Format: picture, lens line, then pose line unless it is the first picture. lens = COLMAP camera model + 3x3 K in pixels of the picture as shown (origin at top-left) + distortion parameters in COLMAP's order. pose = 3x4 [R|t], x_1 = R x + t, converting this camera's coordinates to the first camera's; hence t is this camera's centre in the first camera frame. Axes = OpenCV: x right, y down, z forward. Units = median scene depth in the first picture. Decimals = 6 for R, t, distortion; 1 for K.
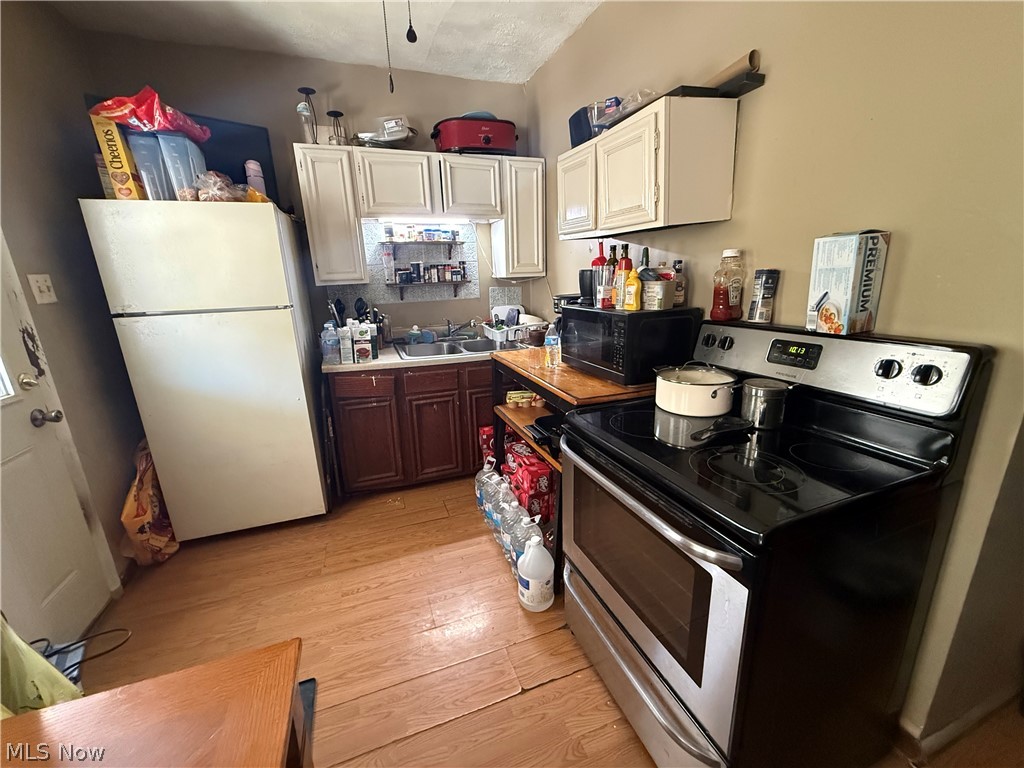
lens RADIAL K [[410.3, 0, 510.3], [0, 410.3, 385.9], [0, 0, 1]] dist [0.000804, 0.000396]
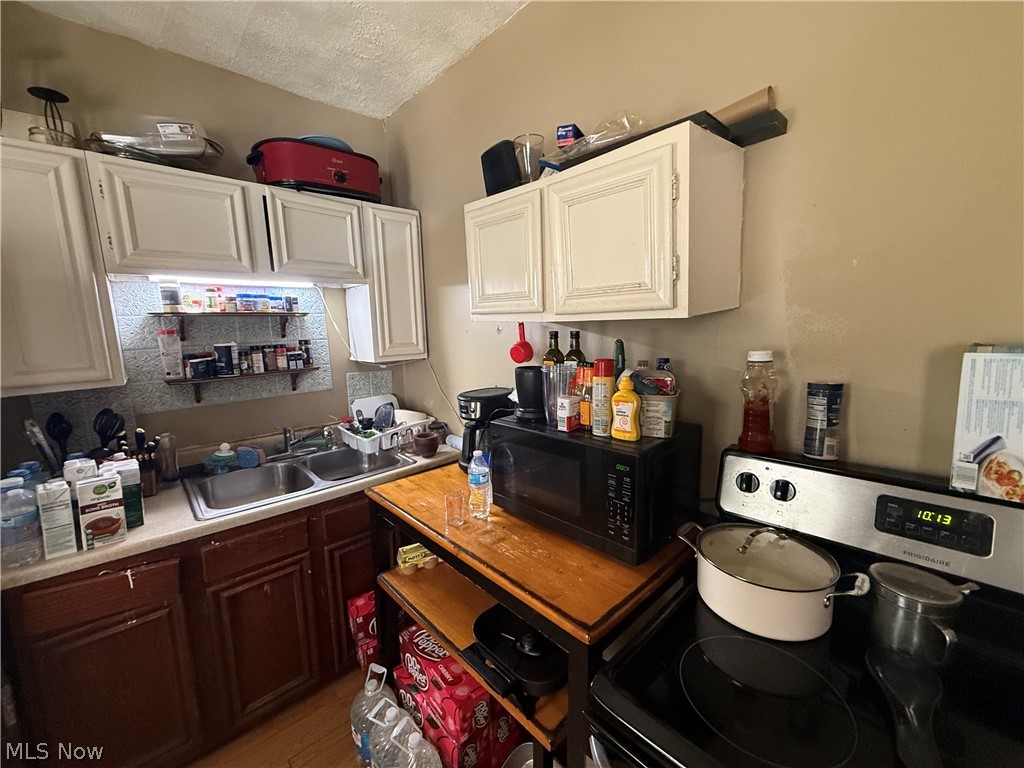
lens RADIAL K [[410.3, 0, 510.3], [0, 410.3, 385.9], [0, 0, 1]] dist [0.000804, 0.000396]
pose [[0.927548, -0.049397, 0.370425, -0.066712], [0.098914, 0.988325, -0.115886, -0.137668], [-0.360376, 0.144130, 0.921605, 0.306064]]
